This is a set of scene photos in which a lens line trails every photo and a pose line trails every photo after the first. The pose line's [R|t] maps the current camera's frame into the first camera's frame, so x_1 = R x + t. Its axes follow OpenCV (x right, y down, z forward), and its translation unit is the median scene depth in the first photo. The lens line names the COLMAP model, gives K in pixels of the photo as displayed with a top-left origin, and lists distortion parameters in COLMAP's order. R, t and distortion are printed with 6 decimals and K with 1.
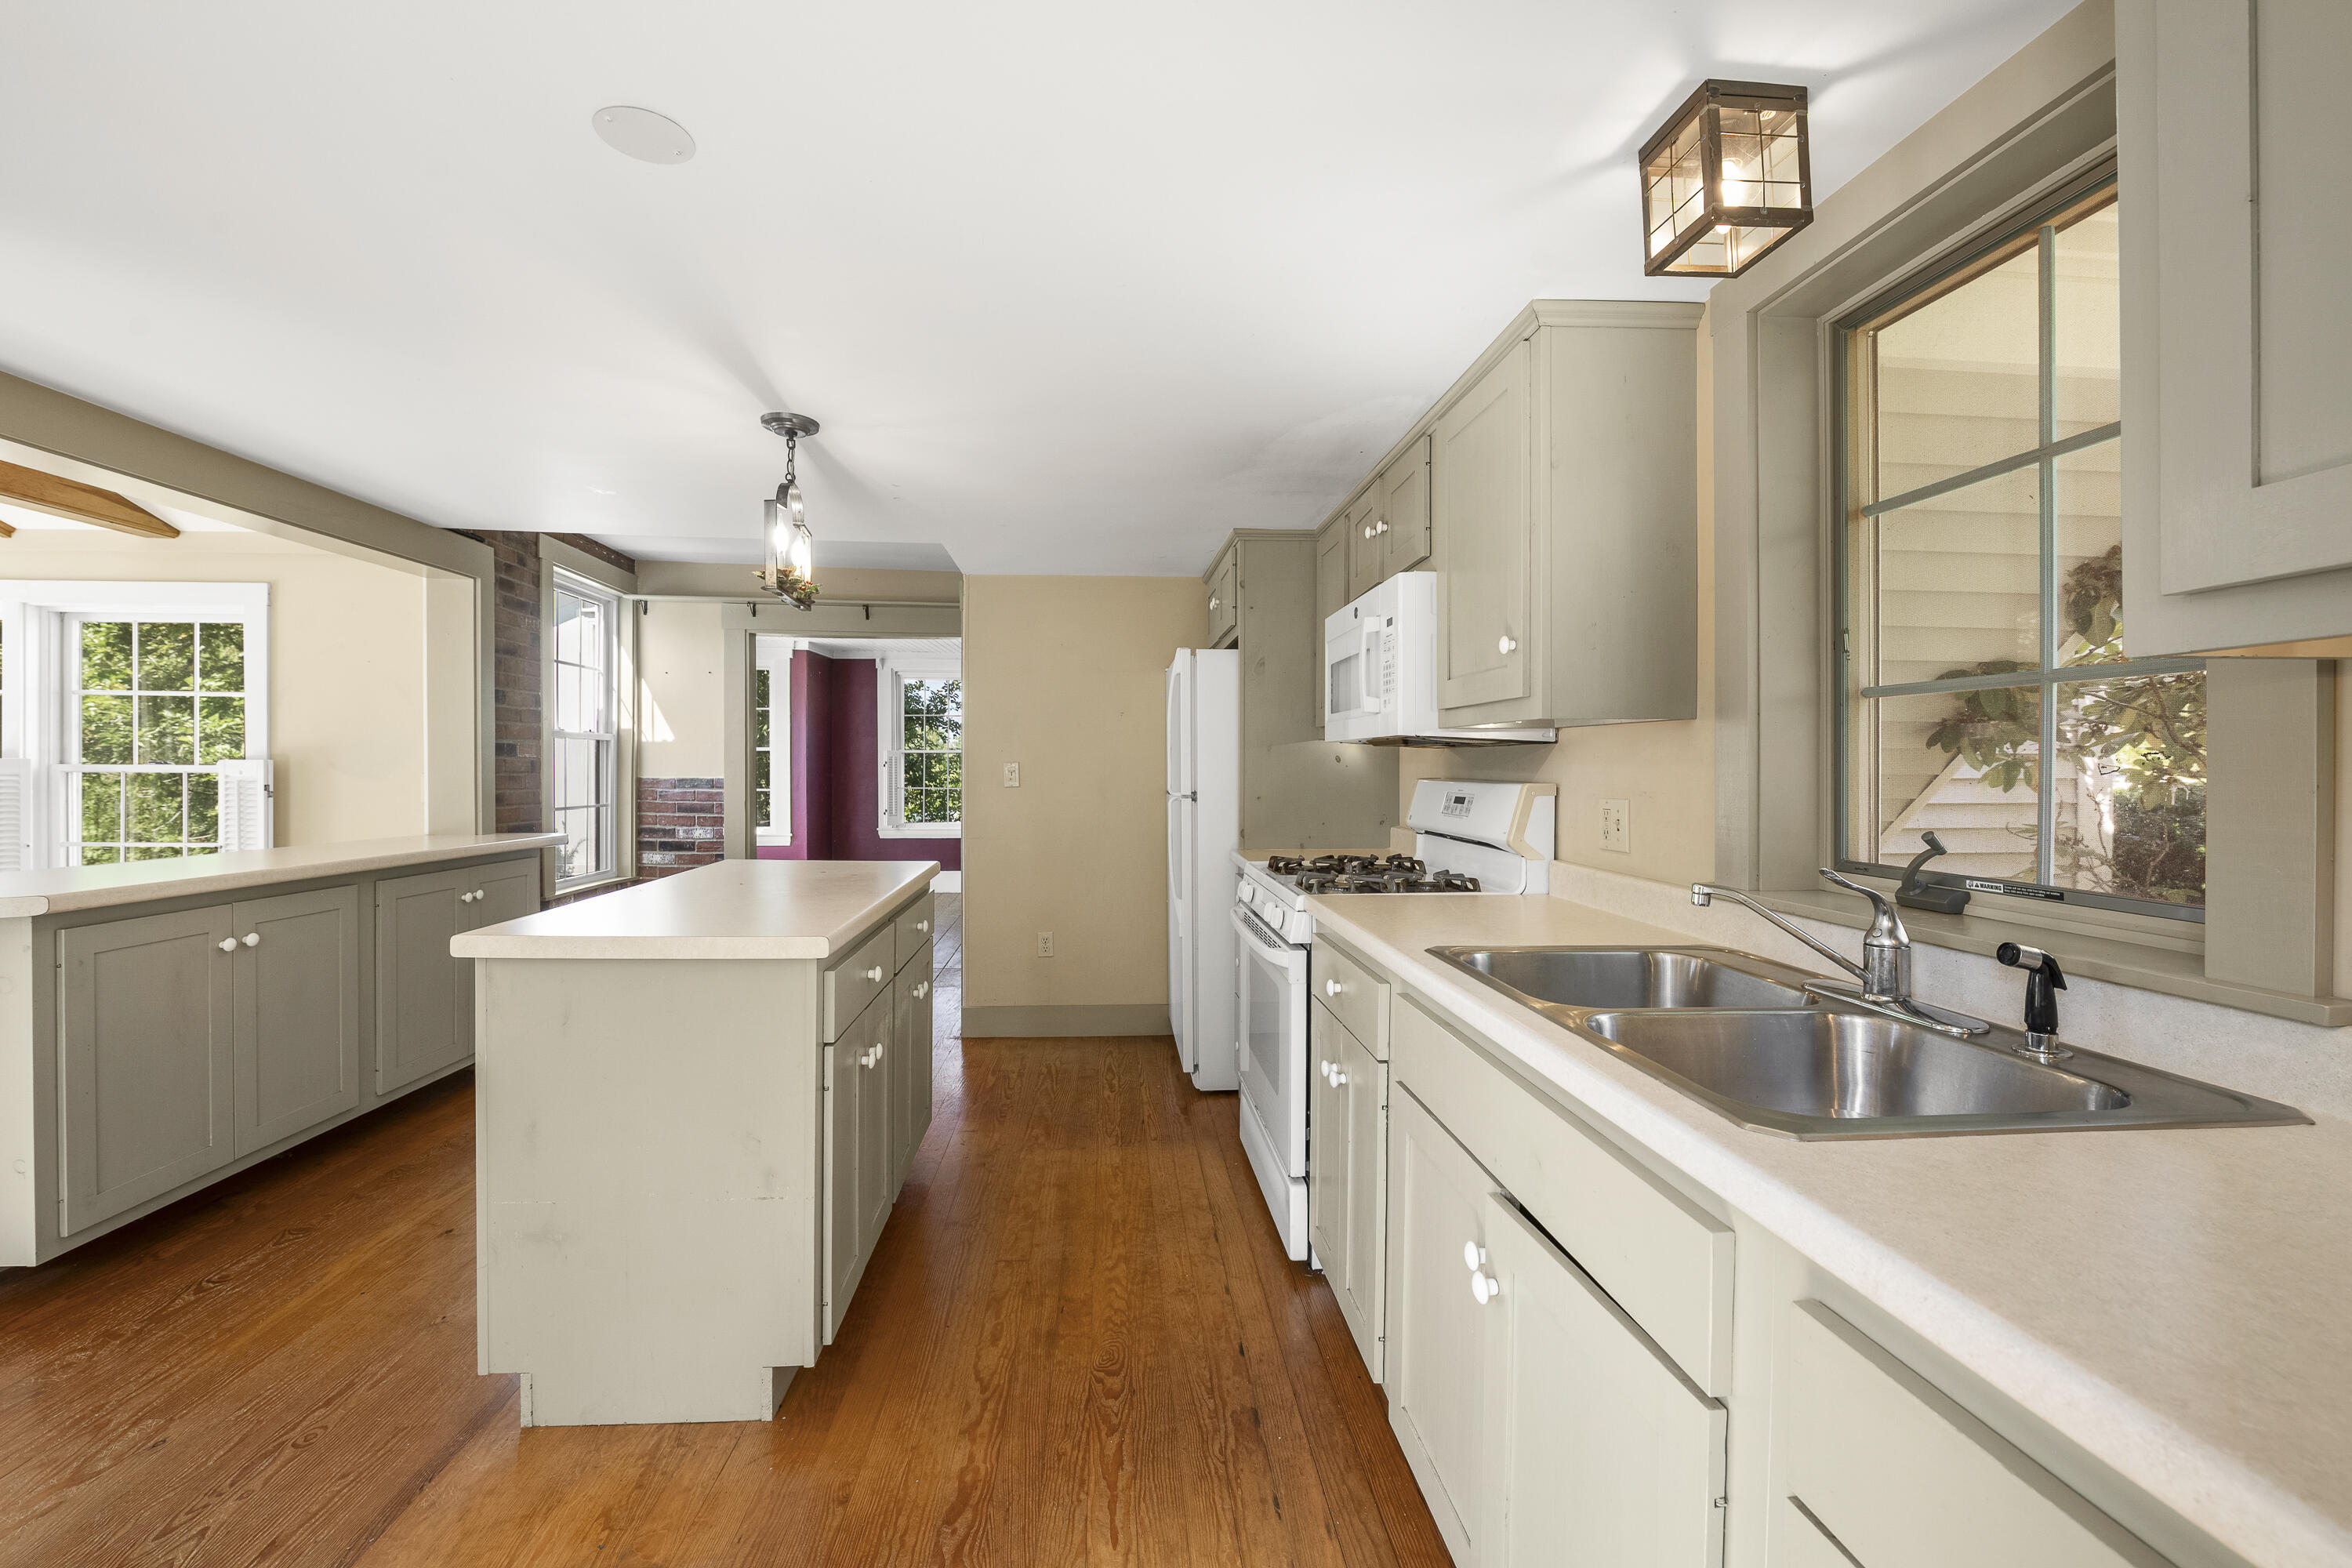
lens RADIAL K [[946.8, 0, 1170.4], [0, 946.8, 777.9], [0, 0, 1]] dist [-0.000976, -0.000236]
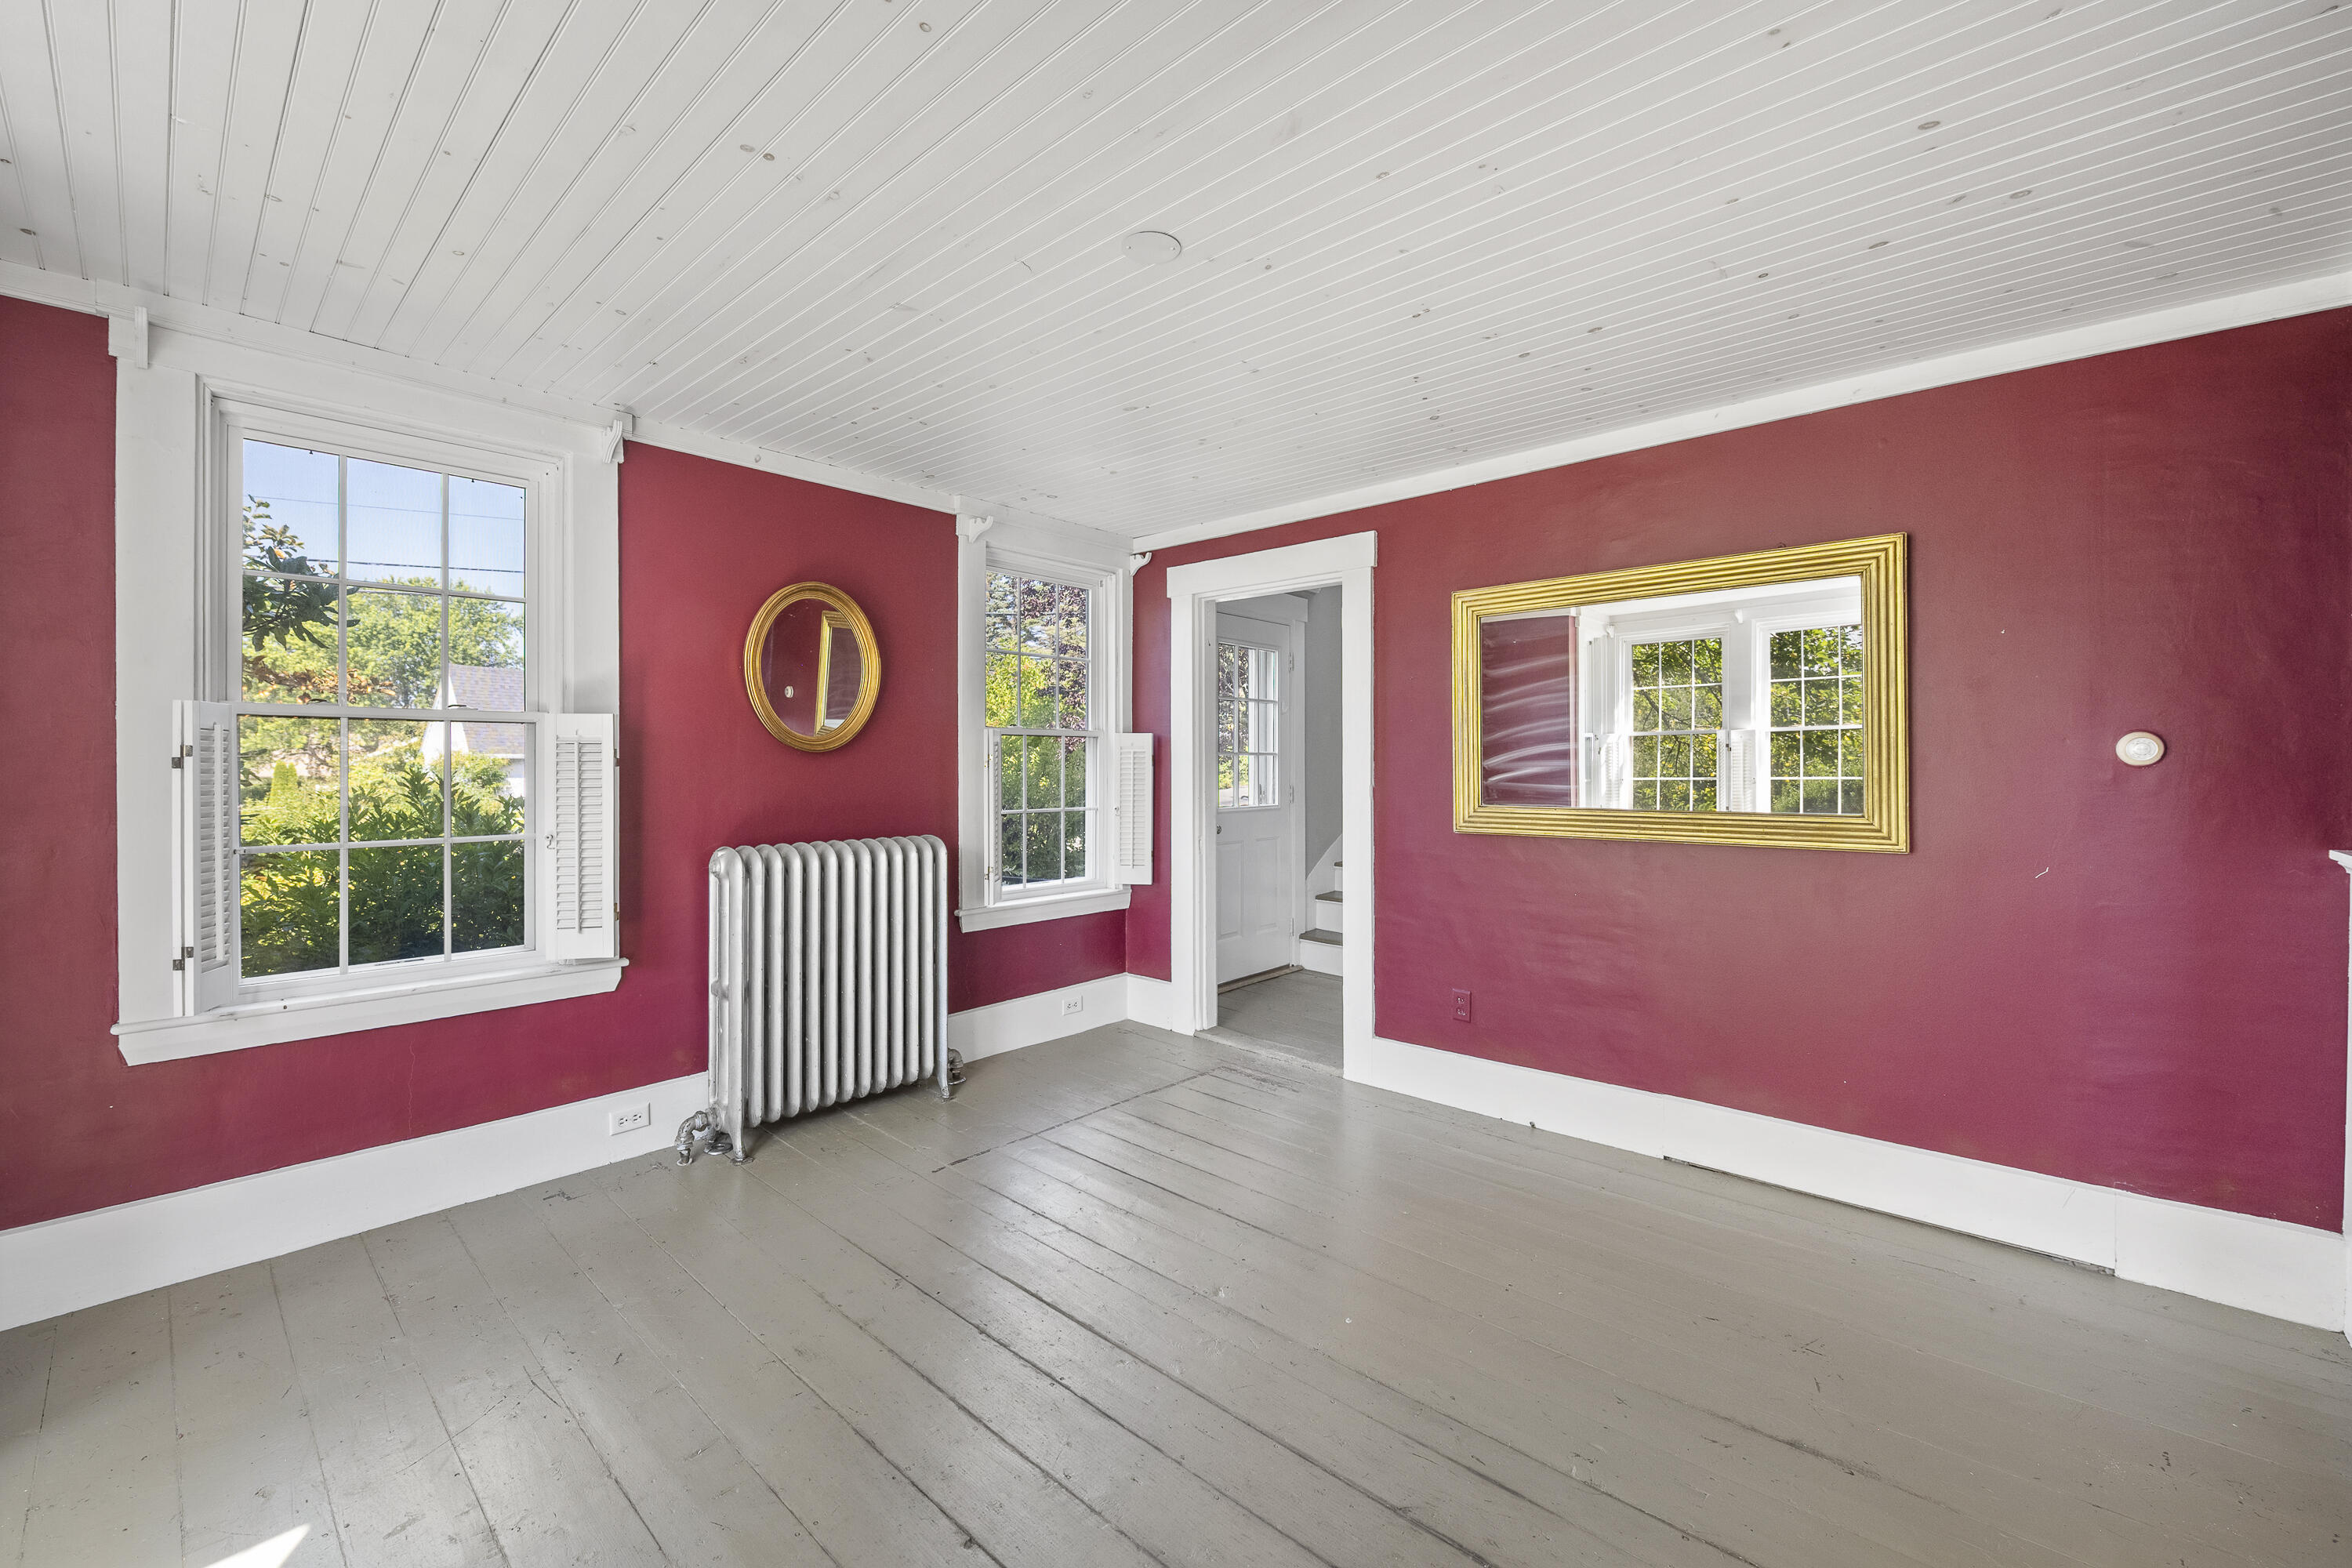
lens RADIAL K [[957.4, 0, 1165.4], [0, 957.4, 766.2], [0, 0, 1]] dist [-0.000948, -0.000376]
pose [[0.736049, -0.007645, 0.676885, -1.202062], [0.016143, 0.999850, -0.006262, -0.028509], [-0.676736, 0.015536, 0.736062, 2.781934]]
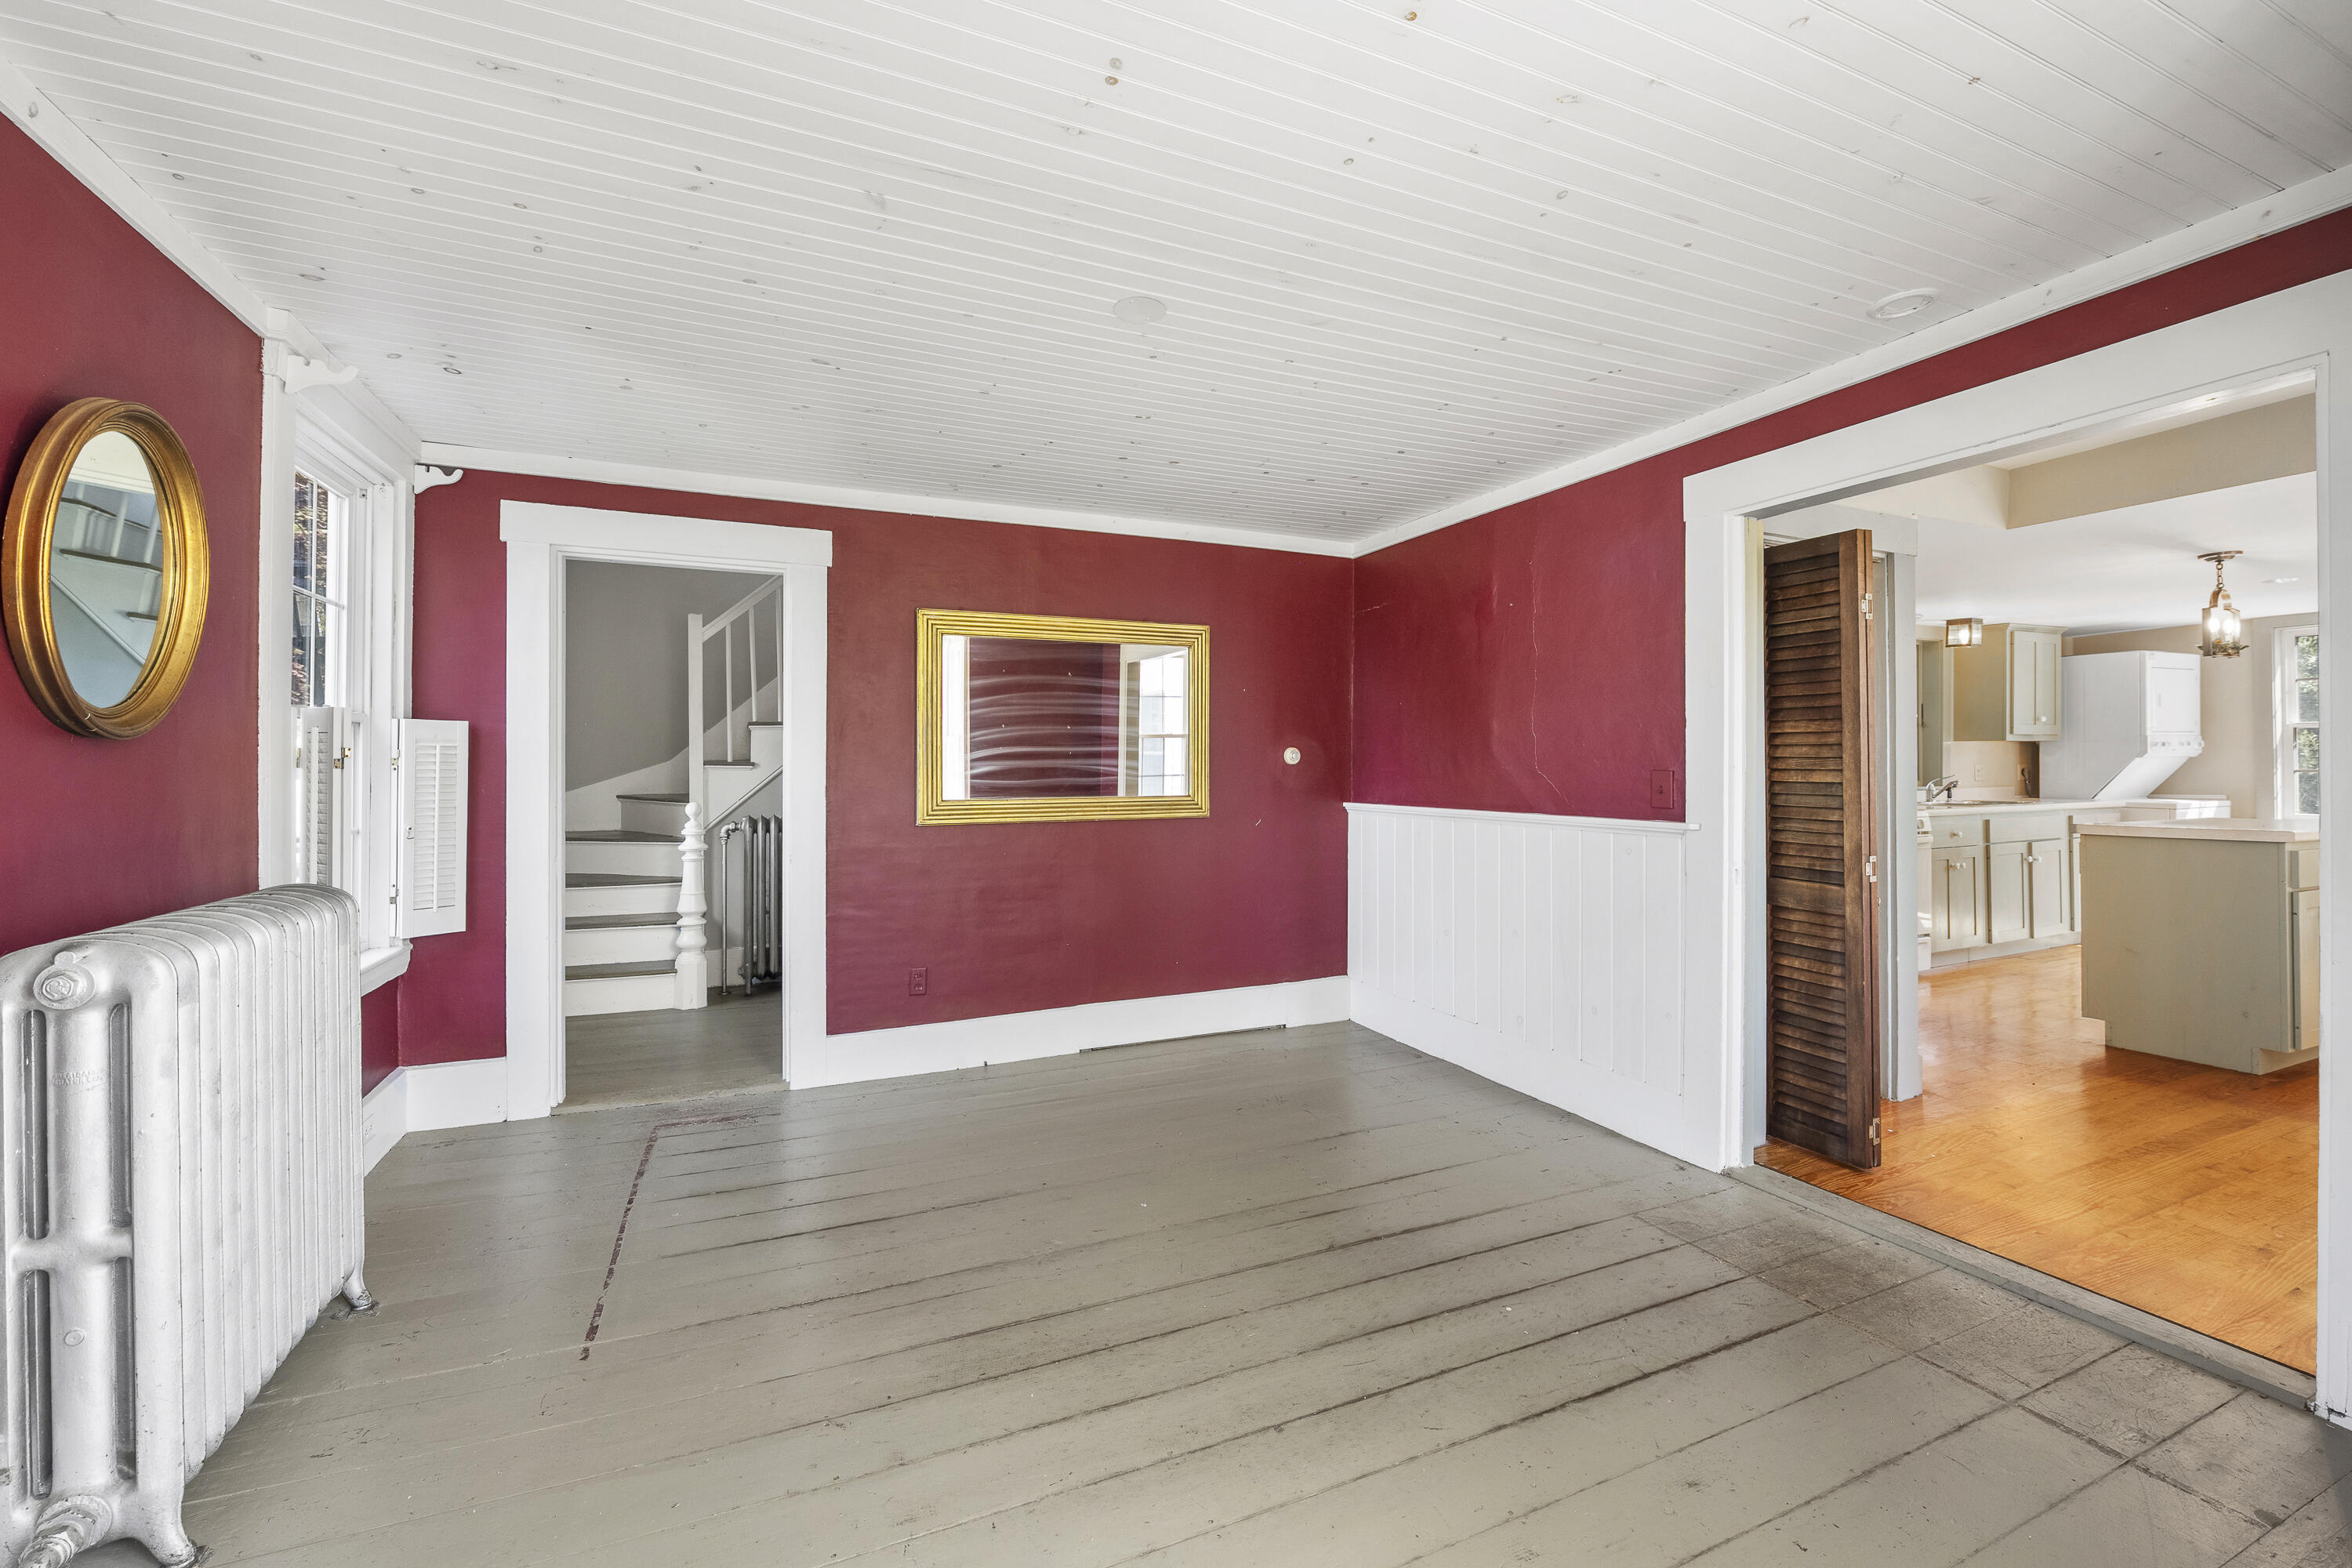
lens RADIAL K [[957.4, 0, 1165.4], [0, 957.4, 766.2], [0, 0, 1]] dist [-0.000948, -0.000376]
pose [[-0.317434, -0.009583, 0.948232, -1.605257], [0.014656, 0.999780, 0.015010, -0.051044], [-0.948167, 0.018662, -0.317223, 3.806186]]
